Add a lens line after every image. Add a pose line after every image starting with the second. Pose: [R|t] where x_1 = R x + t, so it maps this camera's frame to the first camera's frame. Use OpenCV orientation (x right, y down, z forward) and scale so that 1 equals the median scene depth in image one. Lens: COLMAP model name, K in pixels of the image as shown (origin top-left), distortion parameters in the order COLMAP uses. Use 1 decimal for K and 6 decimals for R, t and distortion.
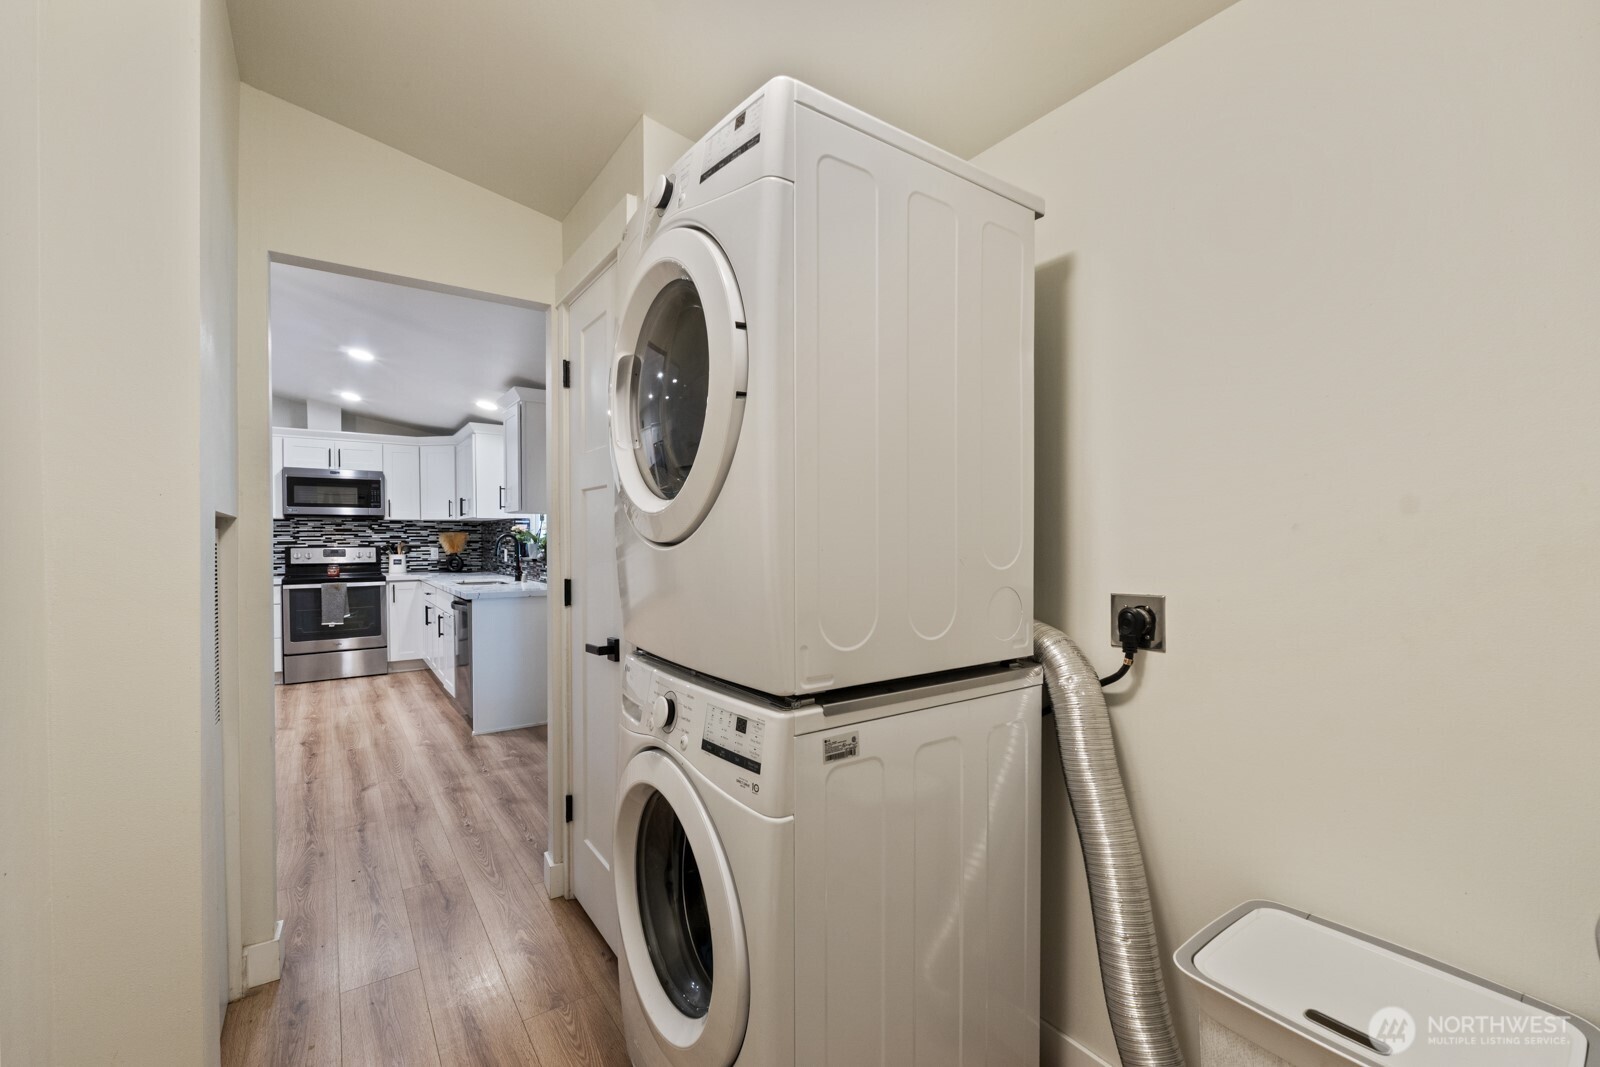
lens RADIAL K [[668.2, 0, 805.1], [0, 668.2, 550.3], [0, 0, 1]] dist [-0.006871, -0.000121]
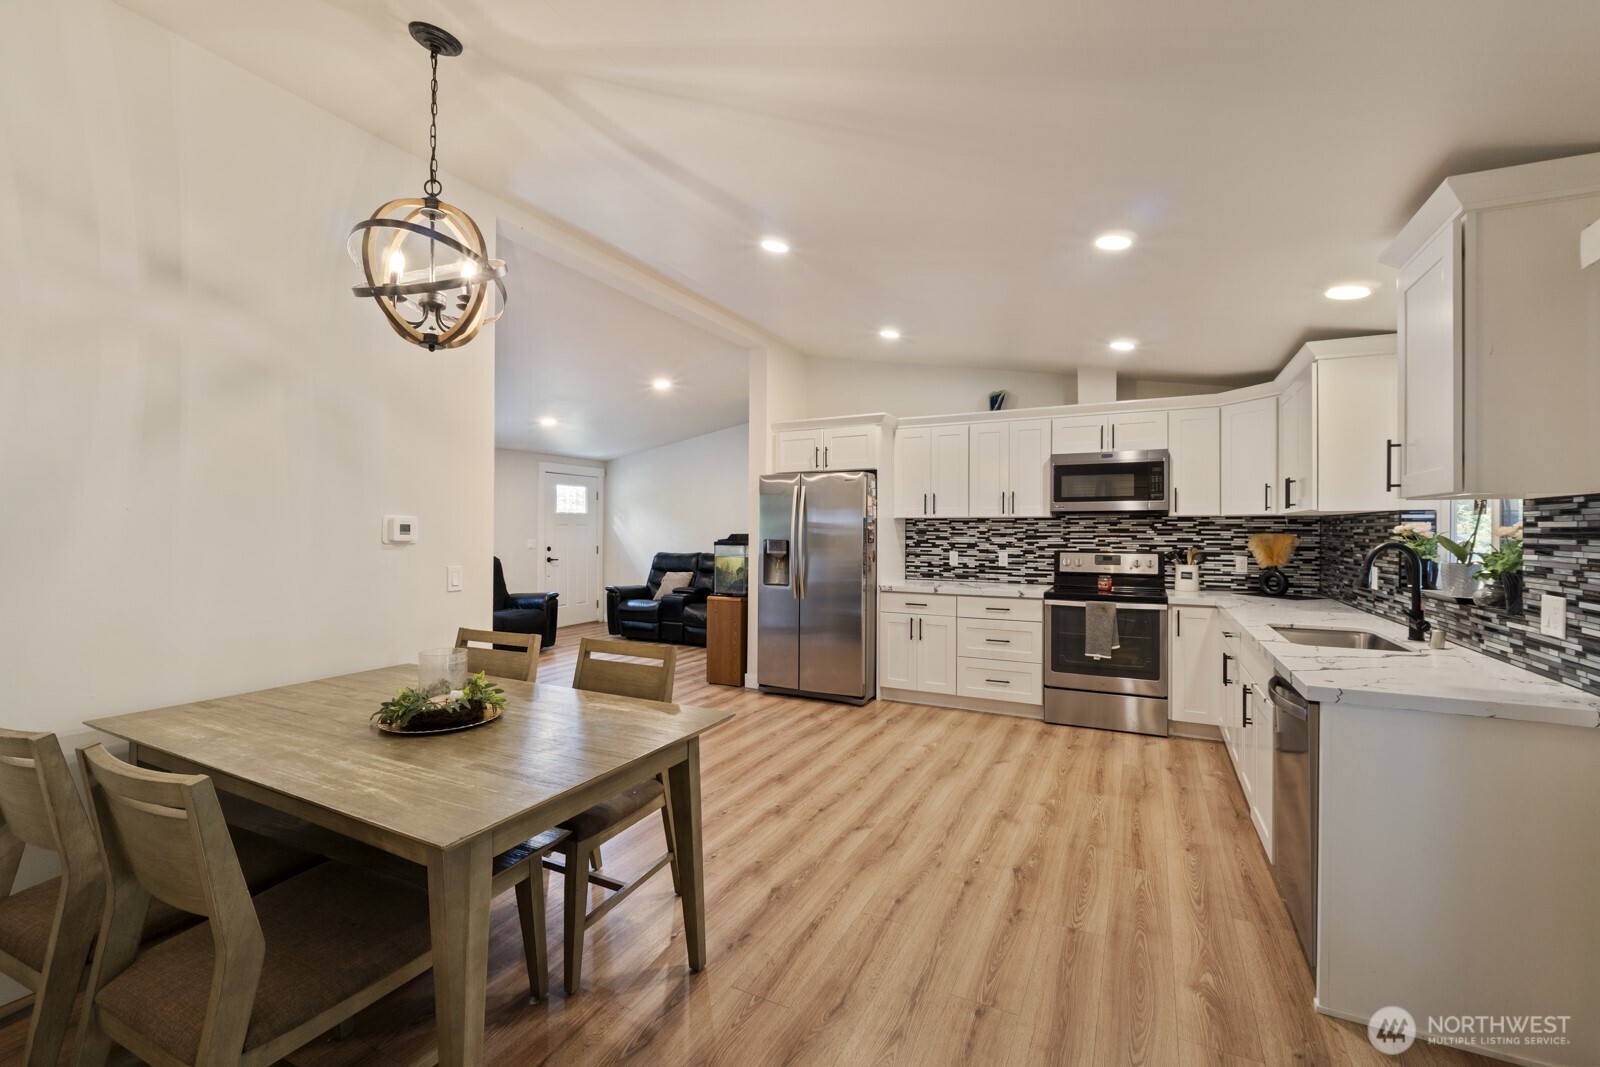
lens RADIAL K [[668.2, 0, 815.9], [0, 668.2, 530.6], [0, 0, 1]] dist [-0.006871, -0.000121]
pose [[0.469833, 0.003542, -0.882748, -0.183077], [-0.021169, 0.999750, -0.007255, -0.017573], [0.882501, 0.022095, 0.469791, 0.339377]]
